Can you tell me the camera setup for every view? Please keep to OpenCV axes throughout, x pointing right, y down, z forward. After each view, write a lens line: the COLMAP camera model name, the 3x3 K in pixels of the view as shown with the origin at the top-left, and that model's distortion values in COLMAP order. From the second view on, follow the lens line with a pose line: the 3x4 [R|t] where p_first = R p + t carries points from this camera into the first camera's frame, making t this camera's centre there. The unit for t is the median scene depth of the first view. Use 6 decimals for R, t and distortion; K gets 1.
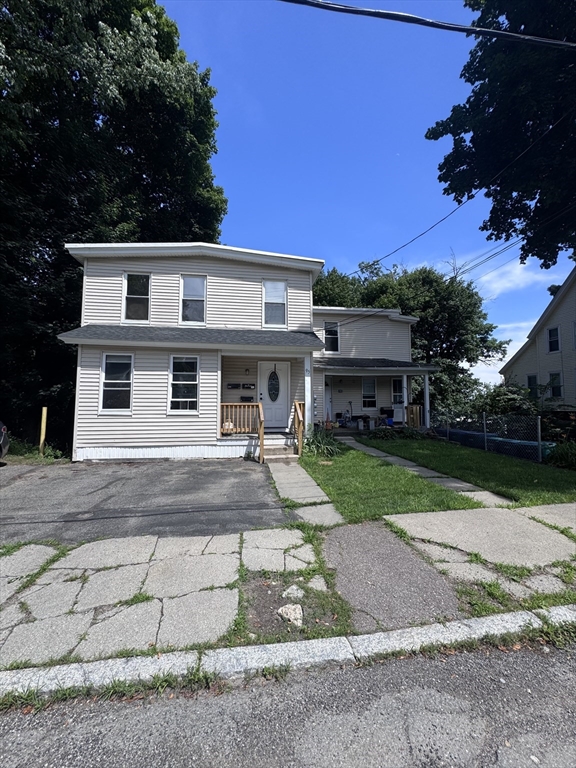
lens RADIAL K [[305.7, 0, 288.0], [0, 305.7, 384.0], [0, 0, 1]] dist [0.000945, 0.000057]
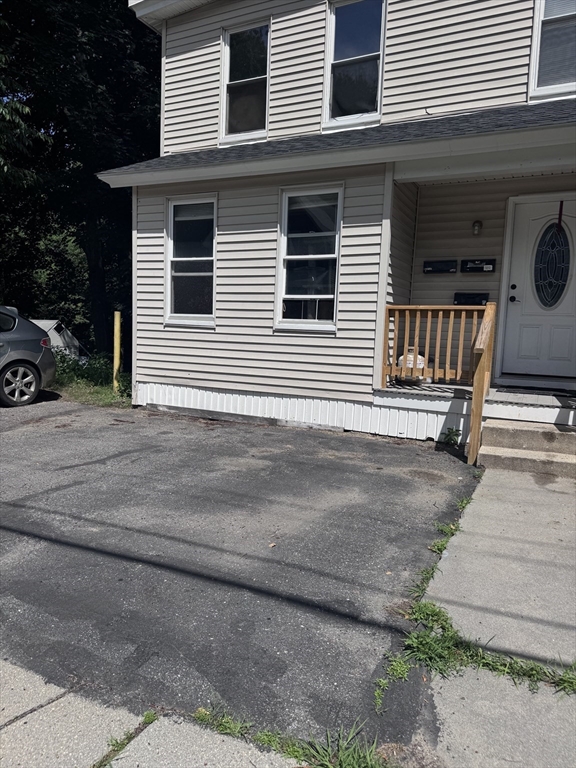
lens RADIAL K [[536.0, 0, 288.0], [0, 536.0, 384.0], [0, 0, 1]] dist [0.100910, -0.117867]
pose [[0.821133, 0.084572, -0.564436, 0.089005], [0.003845, 0.988118, 0.153648, 0.057305], [0.570724, -0.128336, 0.811051, 0.331095]]
